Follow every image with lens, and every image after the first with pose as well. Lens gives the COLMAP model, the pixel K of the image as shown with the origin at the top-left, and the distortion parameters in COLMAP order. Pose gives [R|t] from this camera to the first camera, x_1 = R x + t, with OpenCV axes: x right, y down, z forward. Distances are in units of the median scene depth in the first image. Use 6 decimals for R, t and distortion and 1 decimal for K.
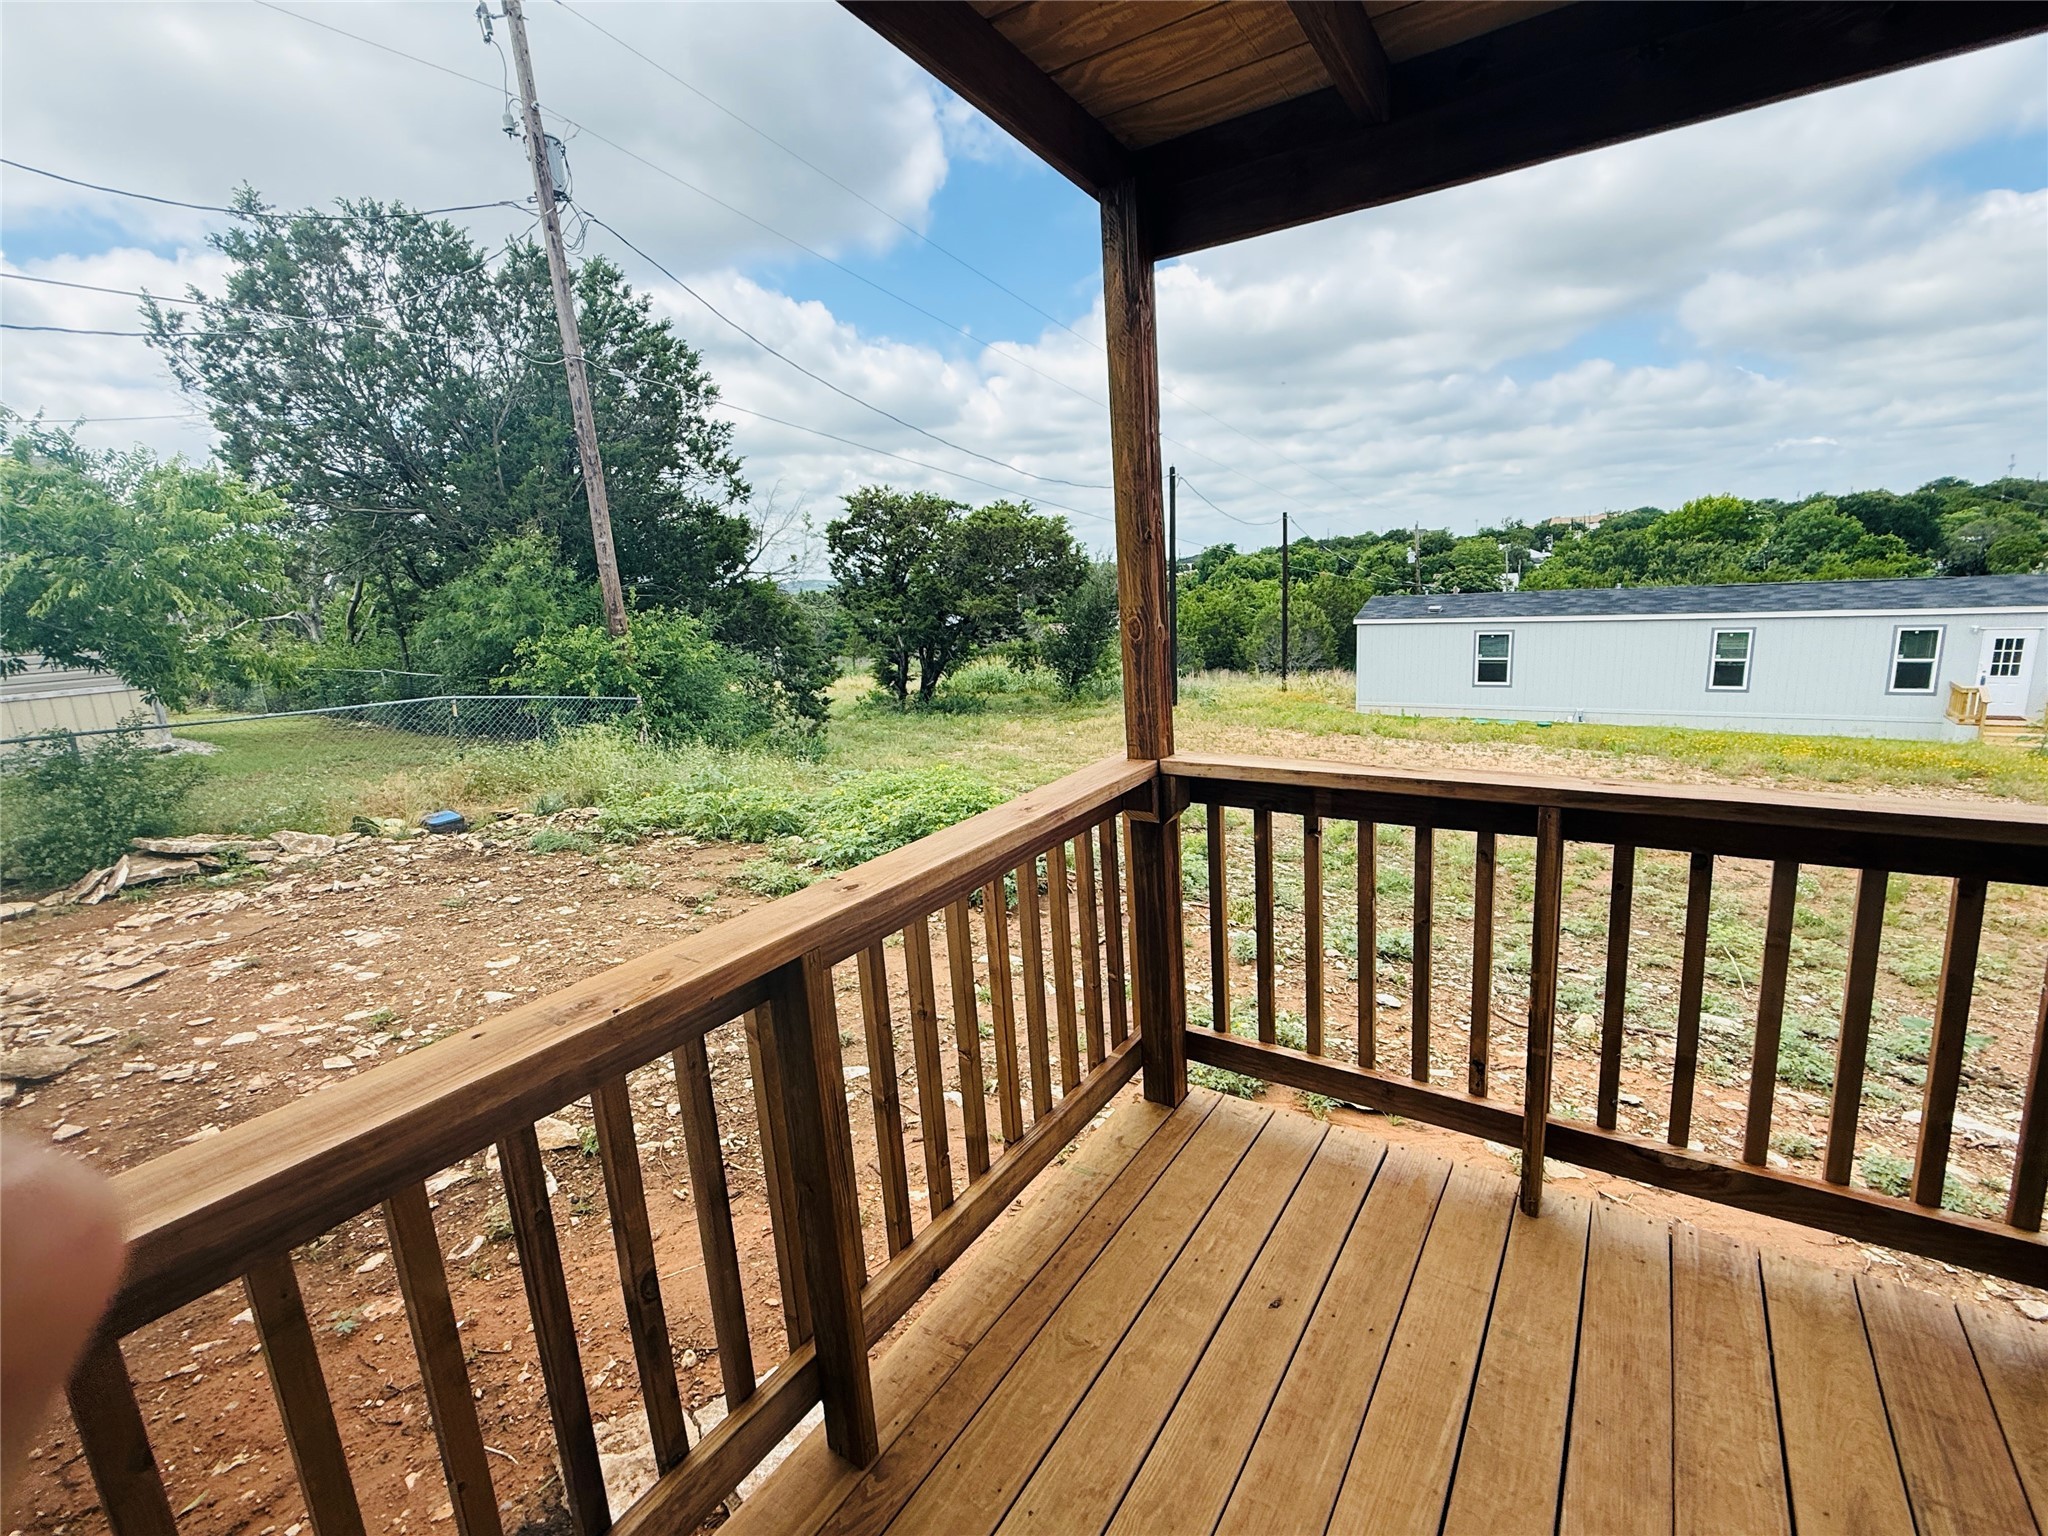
lens RADIAL K [[912.2, 0, 1026.5], [0, 912.2, 769.1], [0, 0, 1]] dist [0.000100, -0.000200]
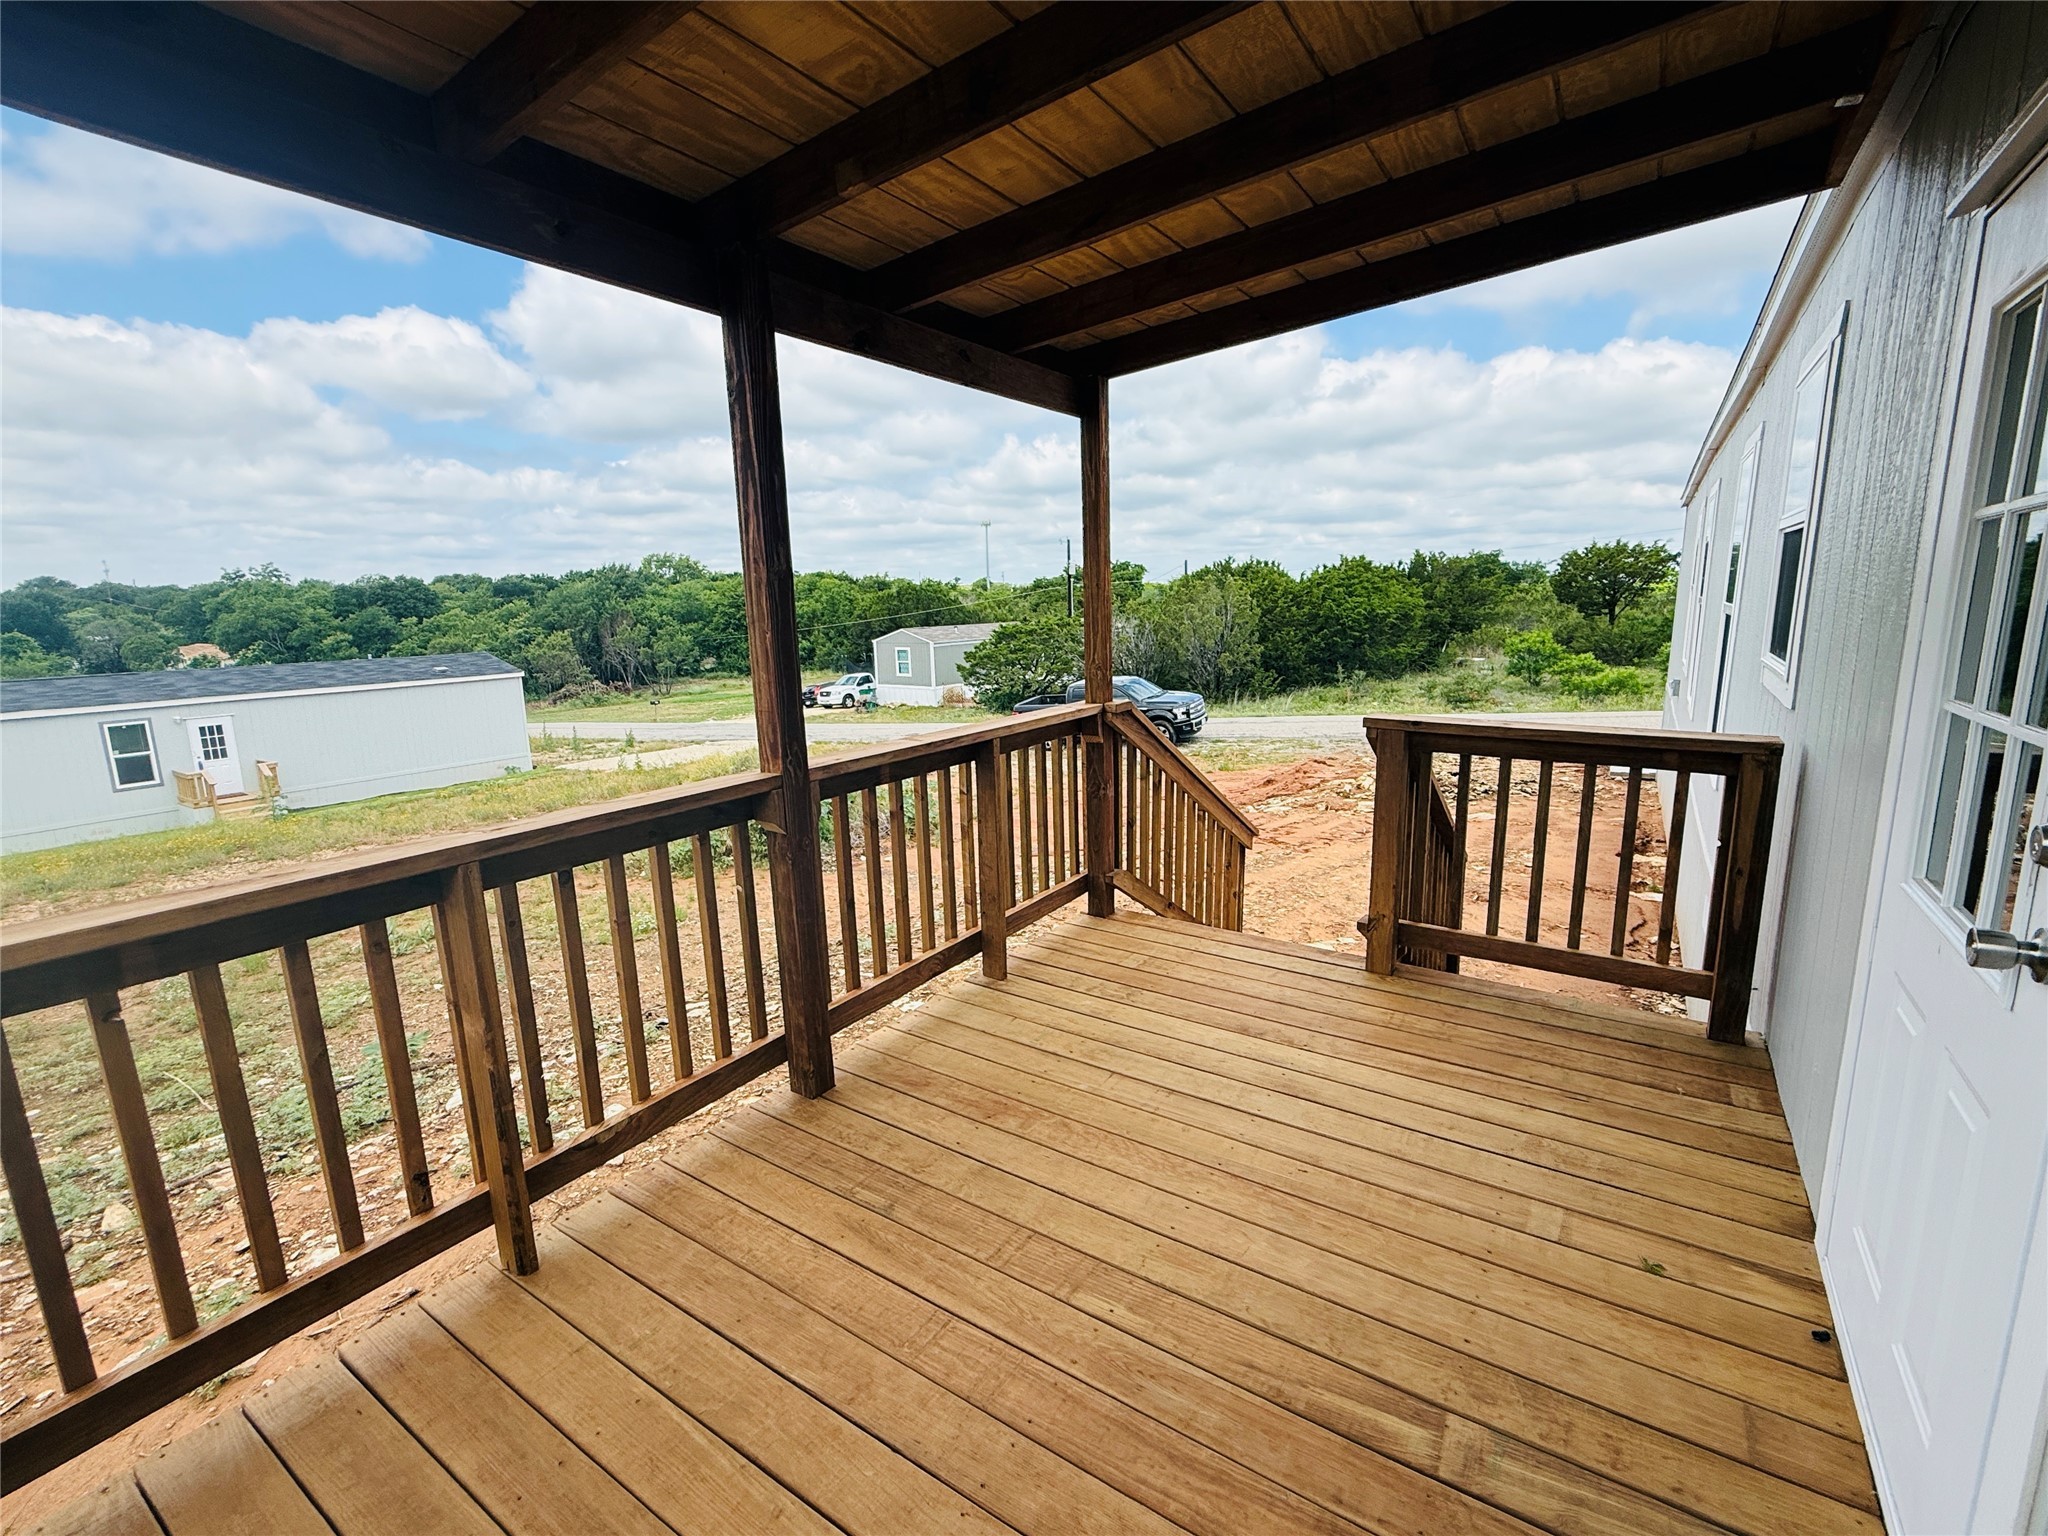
lens RADIAL K [[914.3, 0, 1016.9], [0, 914.3, 776.6], [0, 0, 1]] dist [0.004150, 0.000796]
pose [[-0.001733, -0.136483, 0.990641, -0.099585], [0.233399, 0.963227, 0.133115, -0.010990], [-0.972380, 0.231445, 0.030186, 0.092039]]
